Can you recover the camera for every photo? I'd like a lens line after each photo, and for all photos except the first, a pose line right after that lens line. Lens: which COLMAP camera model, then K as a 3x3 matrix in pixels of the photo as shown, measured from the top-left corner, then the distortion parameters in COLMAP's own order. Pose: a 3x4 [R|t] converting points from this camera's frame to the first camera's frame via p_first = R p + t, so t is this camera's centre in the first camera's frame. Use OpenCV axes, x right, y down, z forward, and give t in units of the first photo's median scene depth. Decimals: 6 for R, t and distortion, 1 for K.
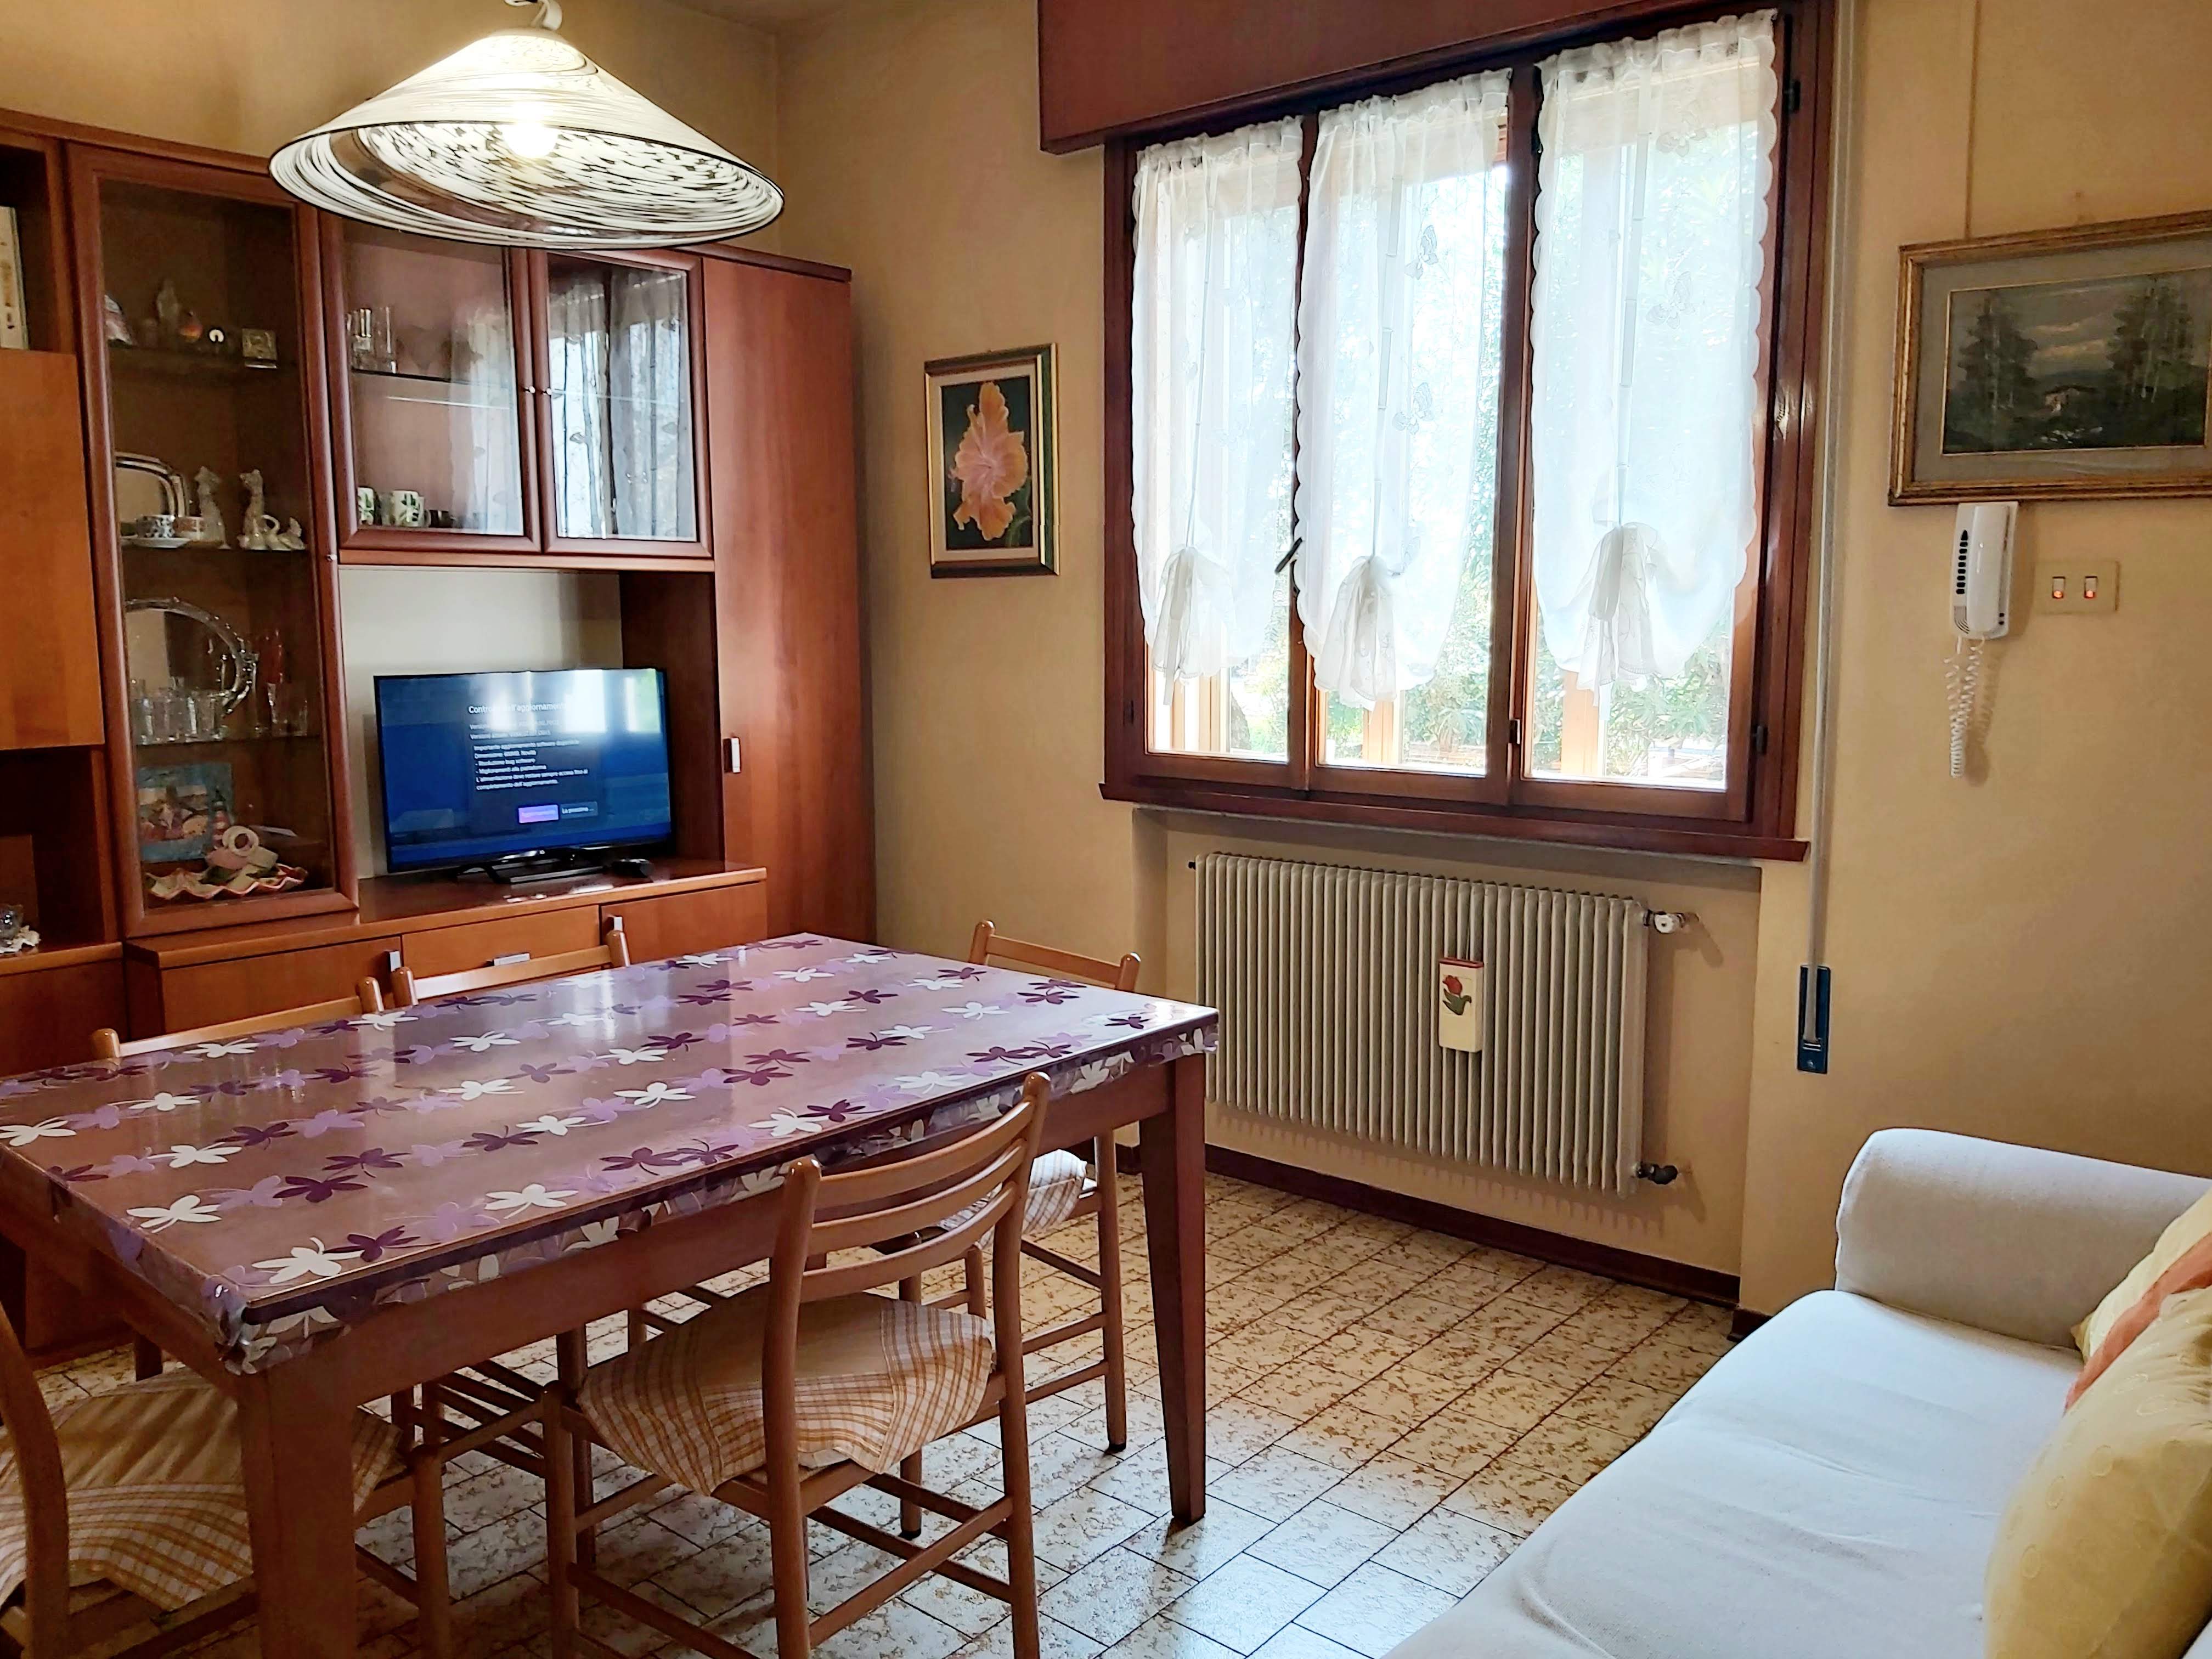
lens RADIAL K [[1723.2, 0, 1097.1], [0, 1723.2, 829.3], [0, 0, 1]] dist [-0.000154, -0.019879]
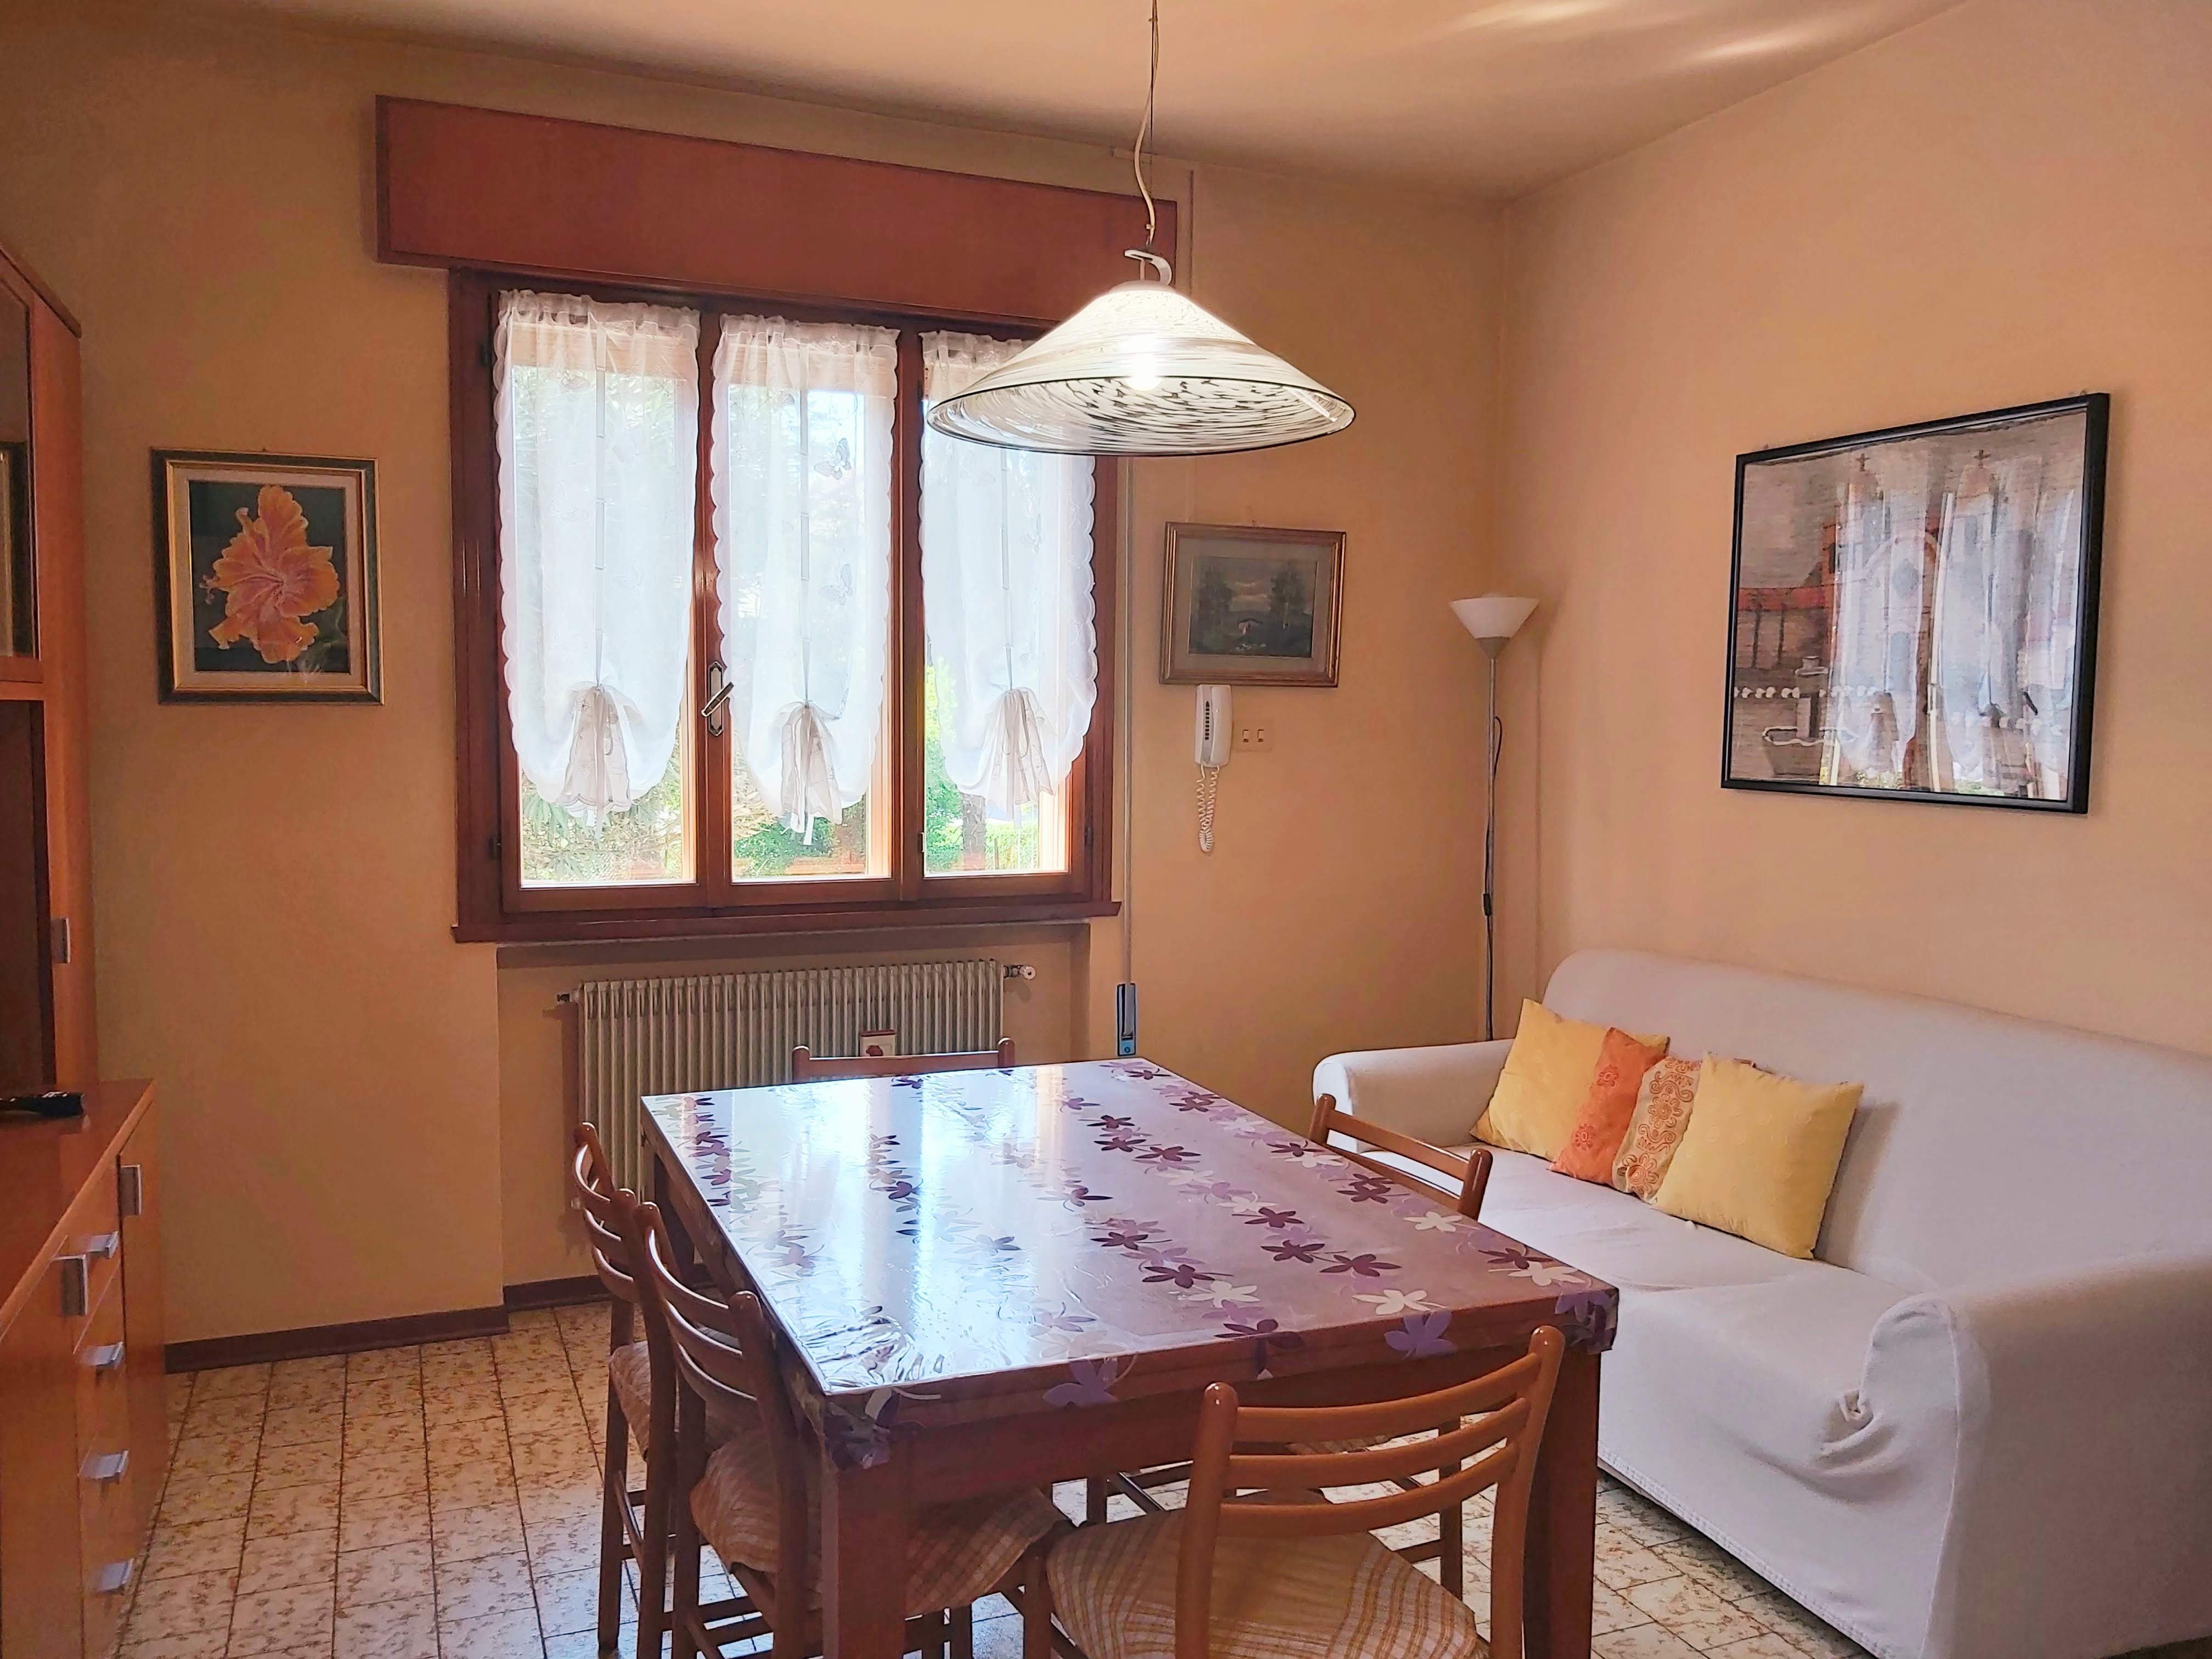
lens RADIAL K [[1723.2, 0, 1026.7], [0, 1723.2, 847.4], [0, 0, 1]] dist [-0.000154, -0.019879]
pose [[0.472417, -0.060864, 0.879271, -0.850961], [0.095353, 0.995287, 0.017663, -0.067675], [-0.876202, 0.075497, 0.475994, 0.320427]]
